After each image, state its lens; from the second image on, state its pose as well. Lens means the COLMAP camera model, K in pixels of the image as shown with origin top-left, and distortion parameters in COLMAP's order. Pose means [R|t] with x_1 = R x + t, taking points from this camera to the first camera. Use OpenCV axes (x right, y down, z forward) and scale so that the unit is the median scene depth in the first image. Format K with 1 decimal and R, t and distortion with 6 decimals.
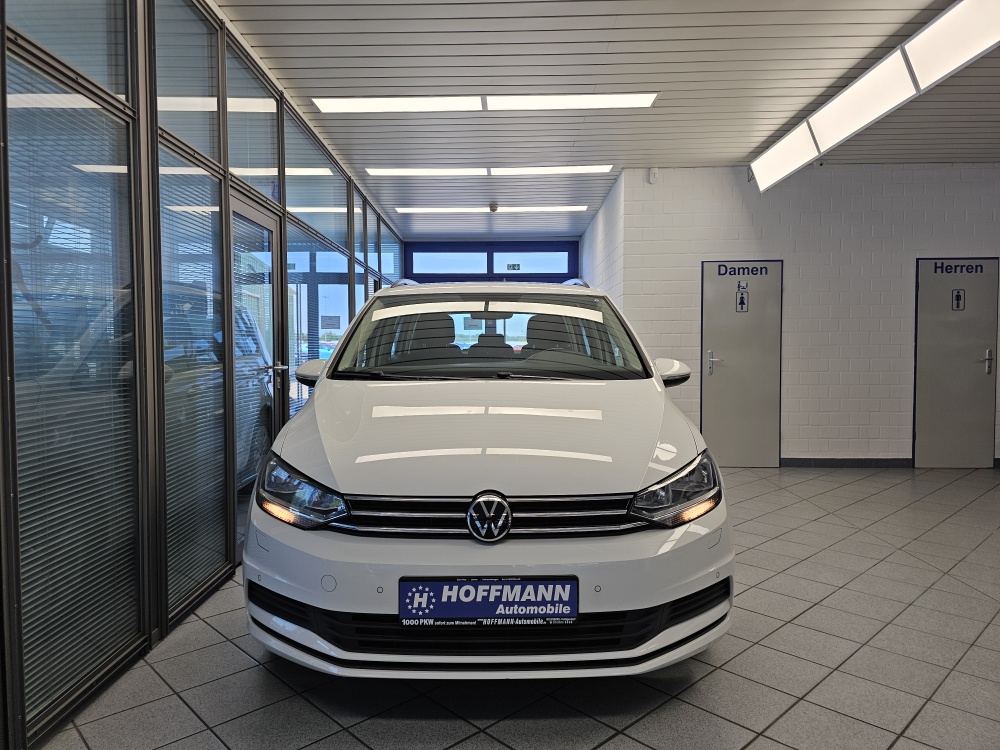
lens RADIAL K [[686.9, 0, 482.0], [0, 686.9, 399.9], [0, 0, 1]] dist [0.050484, -0.056612]
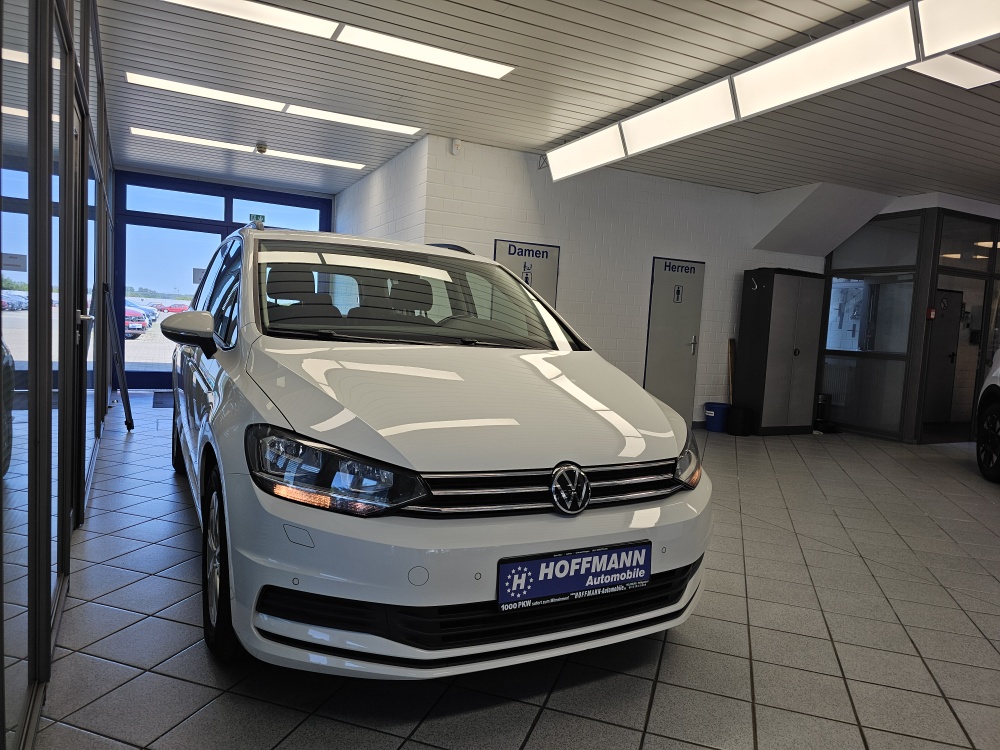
lens RADIAL K [[686.9, 0, 511.1], [0, 686.9, 405.4], [0, 0, 1]] dist [0.050484, -0.056612]
pose [[0.876142, -0.002422, 0.482047, -0.525034], [-0.022377, 0.998705, 0.045690, 0.010849], [-0.481534, -0.050818, 0.874953, 0.198847]]
